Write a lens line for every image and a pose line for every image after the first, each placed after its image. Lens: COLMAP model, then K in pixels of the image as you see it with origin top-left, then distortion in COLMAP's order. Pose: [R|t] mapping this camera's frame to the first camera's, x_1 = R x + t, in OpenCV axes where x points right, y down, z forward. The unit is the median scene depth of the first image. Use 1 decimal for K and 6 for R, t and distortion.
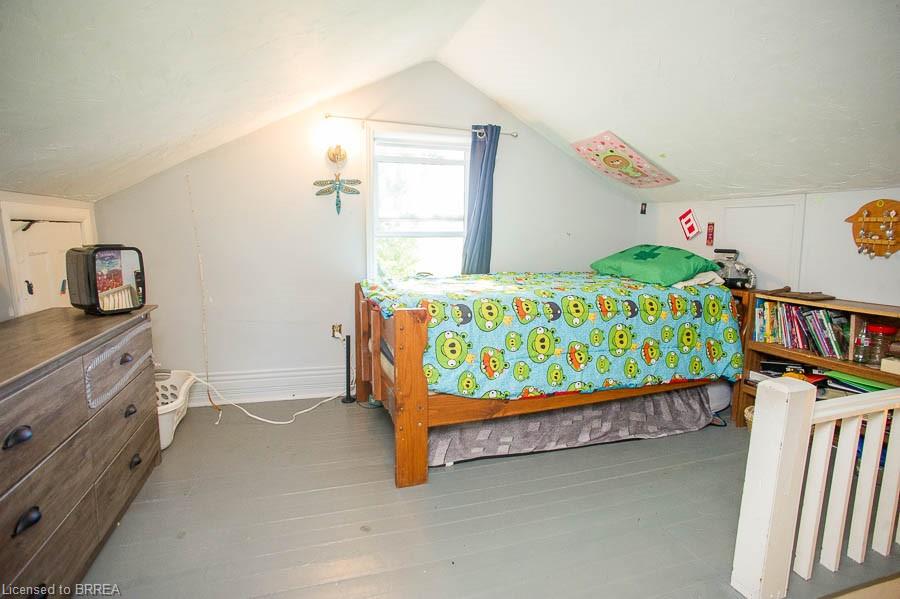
lens RADIAL K [[470.1, 0, 449.2], [0, 470.1, 300.5], [0, 0, 1]] dist [-0.034292, 0.010339]
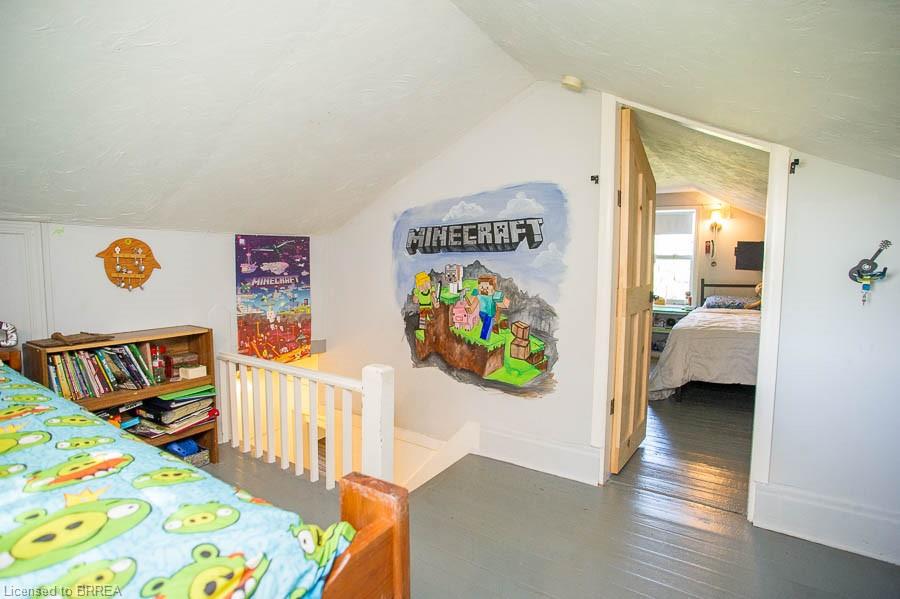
lens RADIAL K [[470.1, 0, 449.2], [0, 470.1, 299.0], [0, 0, 1]] dist [-0.034292, 0.010339]
pose [[-0.634846, -0.074098, 0.769077, -0.396157], [0.101338, 0.978806, 0.177956, -0.186185], [-0.765964, 0.190912, -0.613882, 1.066931]]
